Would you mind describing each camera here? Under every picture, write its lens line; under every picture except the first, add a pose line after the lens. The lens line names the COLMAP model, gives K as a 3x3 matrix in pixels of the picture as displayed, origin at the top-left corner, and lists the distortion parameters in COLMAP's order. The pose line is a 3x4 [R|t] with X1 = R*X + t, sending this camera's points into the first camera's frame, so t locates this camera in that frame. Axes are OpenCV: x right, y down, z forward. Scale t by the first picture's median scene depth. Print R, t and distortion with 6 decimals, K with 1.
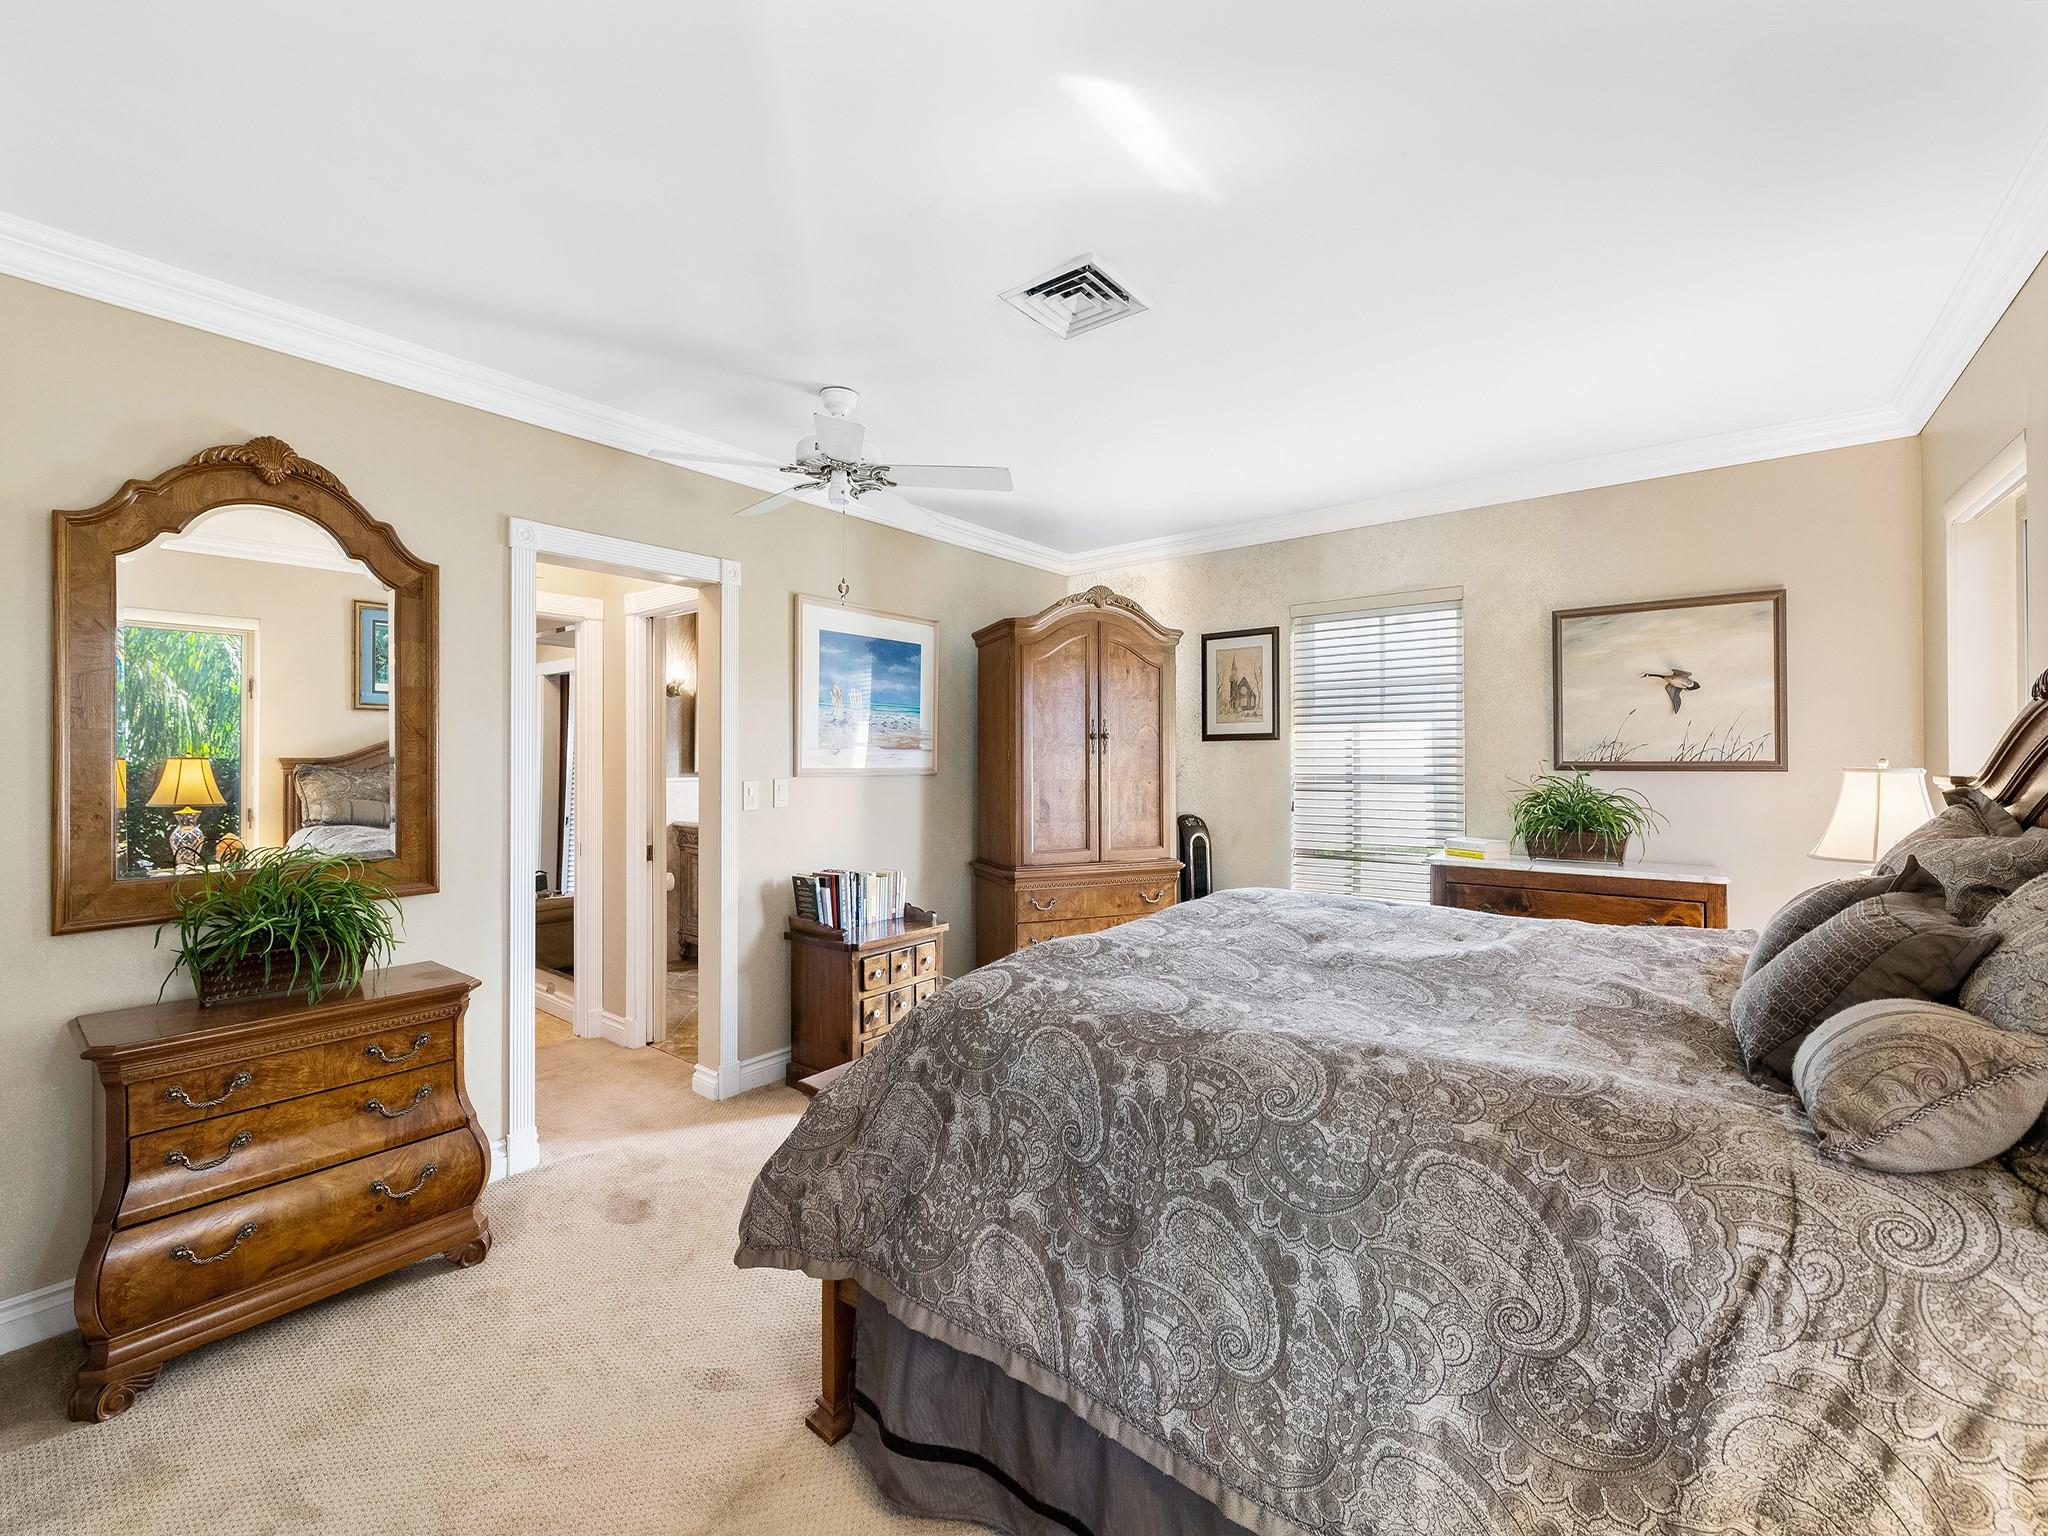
lens RADIAL K [[846.7, 0, 1026.7], [0, 846.7, 756.2], [0, 0, 1]] dist [-0.001857, -0.000617]
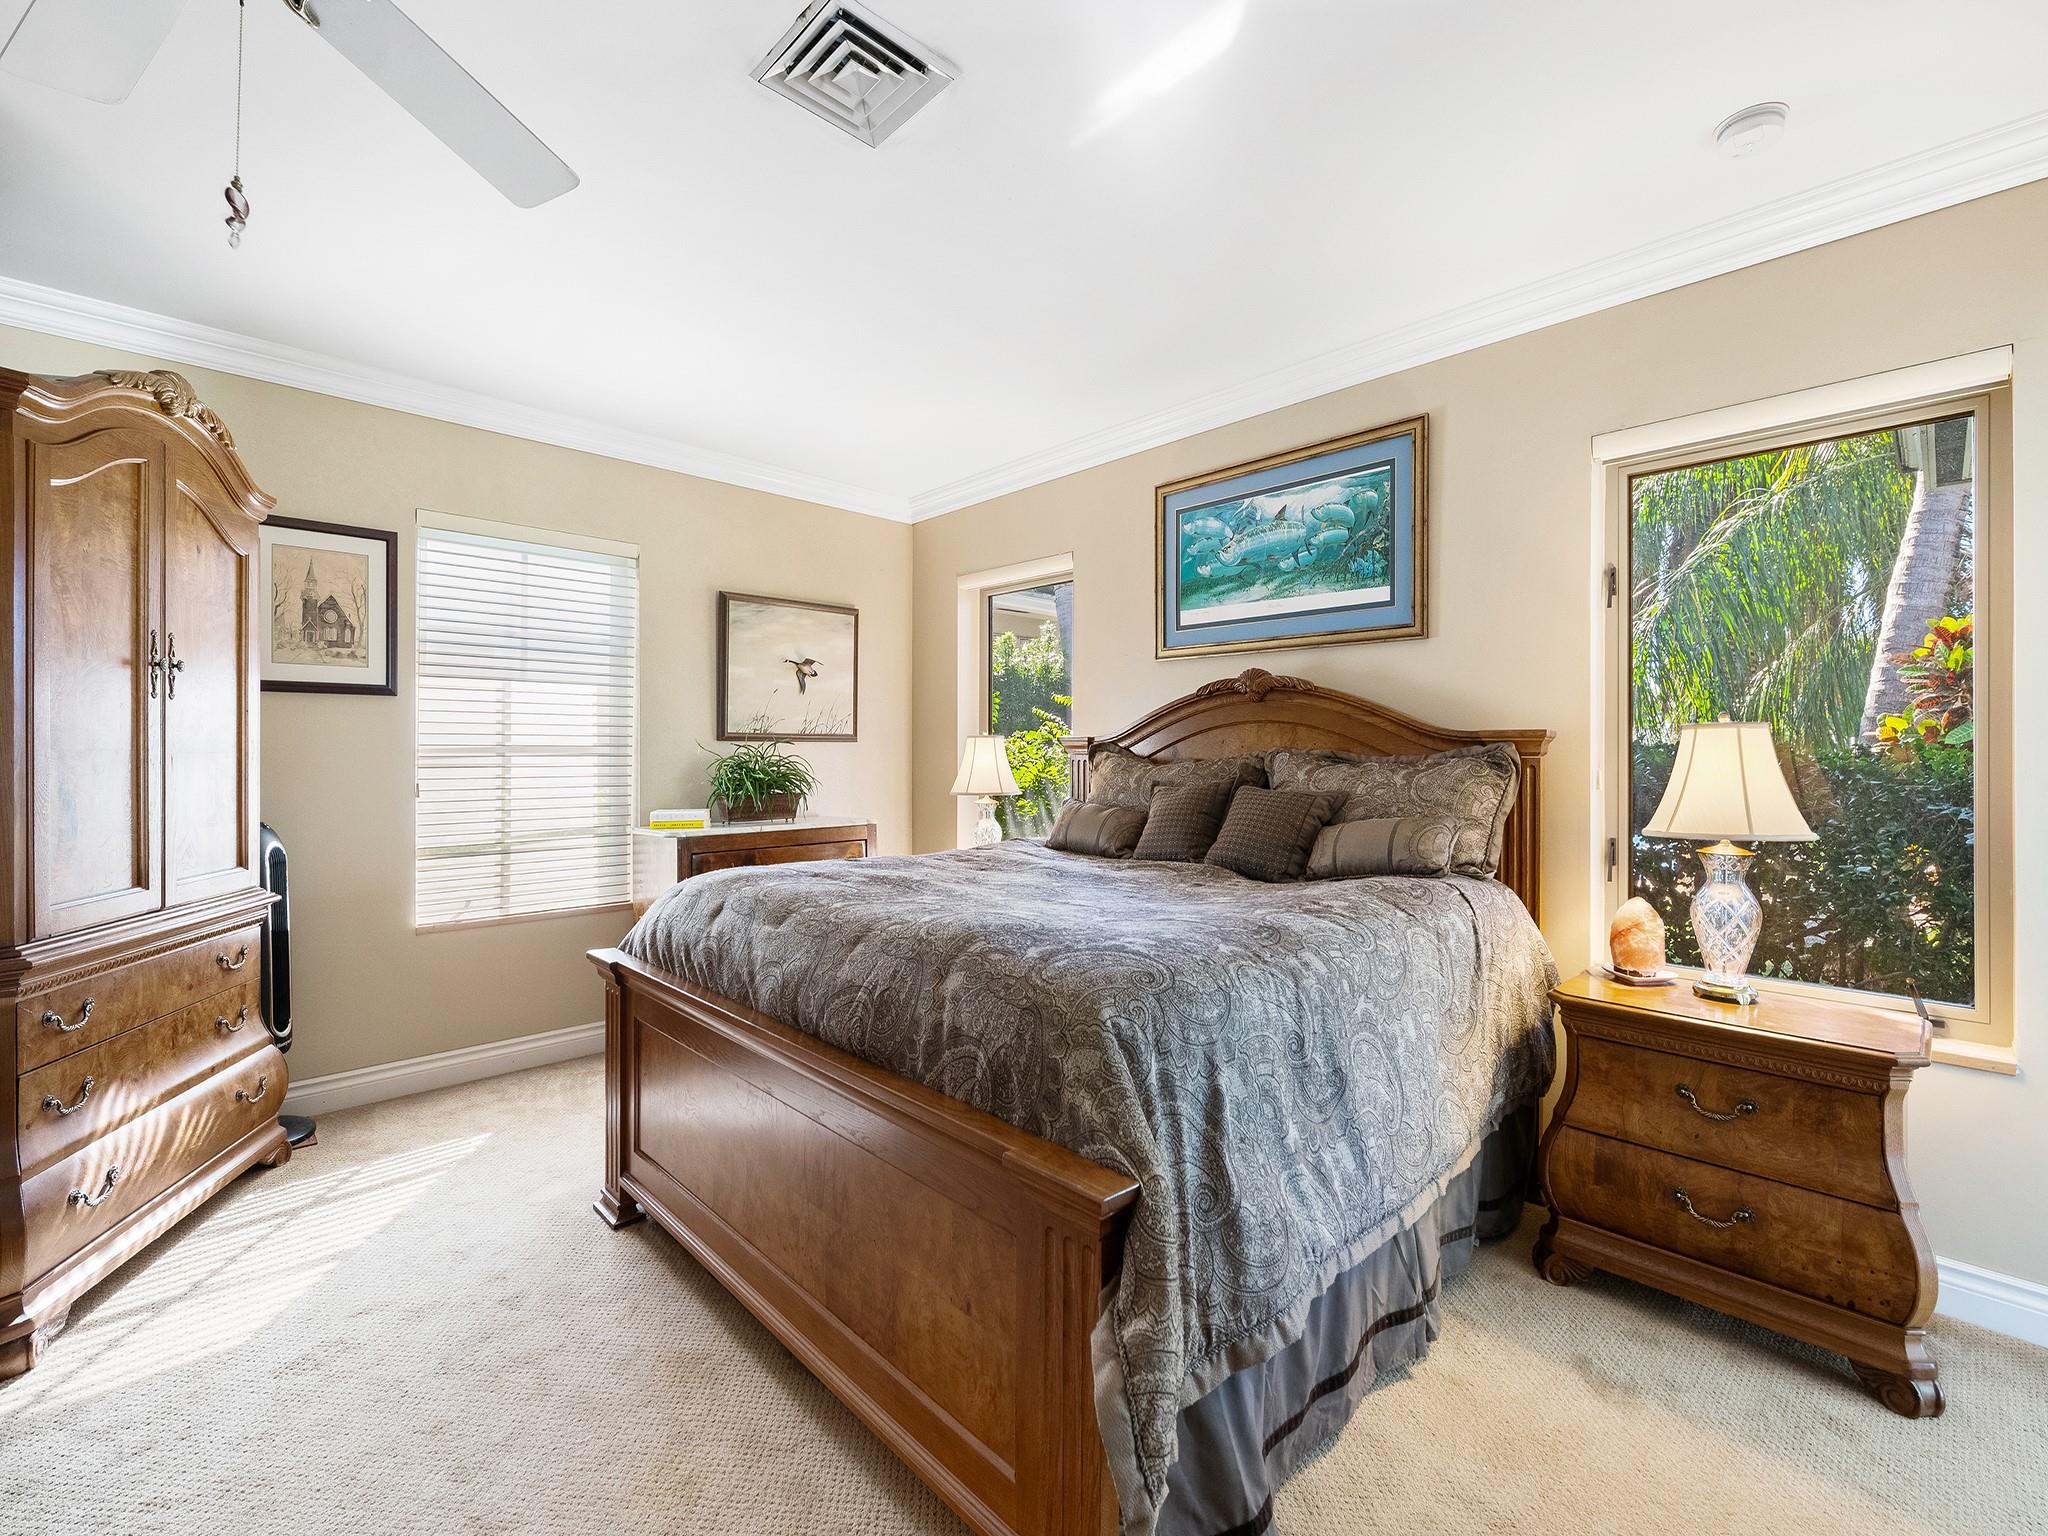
lens RADIAL K [[888.6, 0, 1028.6], [0, 888.6, 756.1], [0, 0, 1]] dist [-0.002369, -0.000070]
pose [[0.133831, -0.001597, 0.991003, -0.386434], [-0.003631, 0.999991, 0.002102, 0.029417], [-0.990997, -0.003880, 0.133824, 0.415340]]
